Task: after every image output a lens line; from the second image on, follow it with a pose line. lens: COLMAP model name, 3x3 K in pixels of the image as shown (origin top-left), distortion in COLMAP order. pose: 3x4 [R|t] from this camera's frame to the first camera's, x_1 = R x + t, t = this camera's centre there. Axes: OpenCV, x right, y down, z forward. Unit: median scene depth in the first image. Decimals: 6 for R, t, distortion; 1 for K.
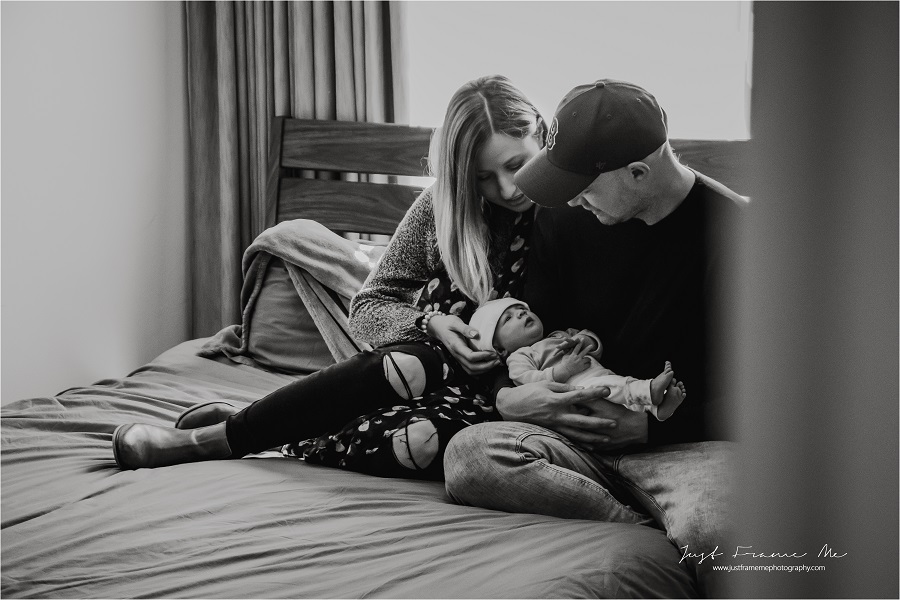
lens RADIAL K [[2309.1, 0, 450.0], [0, 2309.1, 300.5], [0, 0, 1]] dist [0.057801, 0.000000]
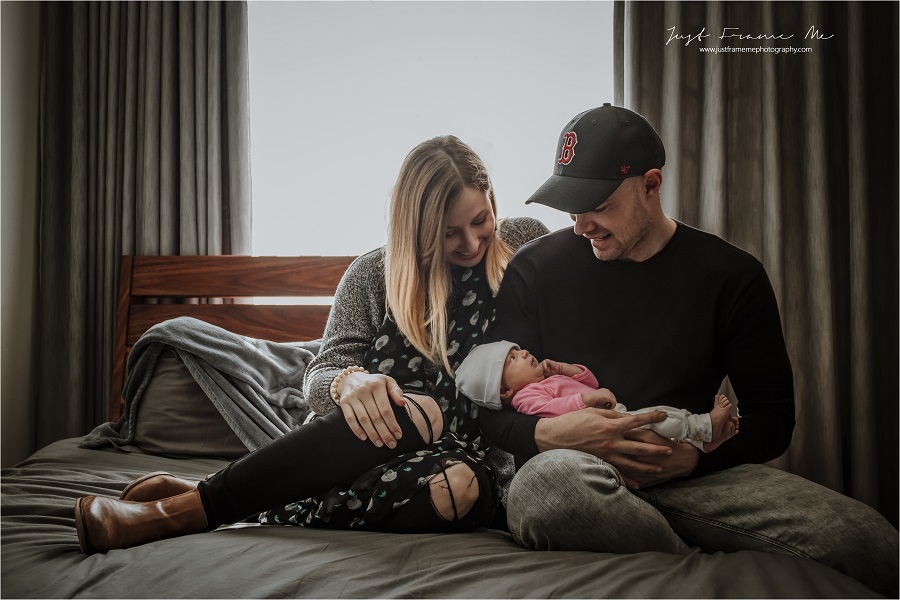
lens RADIAL K [[956.8, 0, 450.7], [0, 956.8, 299.4], [0, 0, 1]] dist [-0.017070, 0.000000]
pose [[0.910628, 0.014515, 0.412971, -0.154474], [0.064273, 0.982245, -0.176250, 0.050371], [-0.408197, 0.187041, 0.893527, 0.609119]]
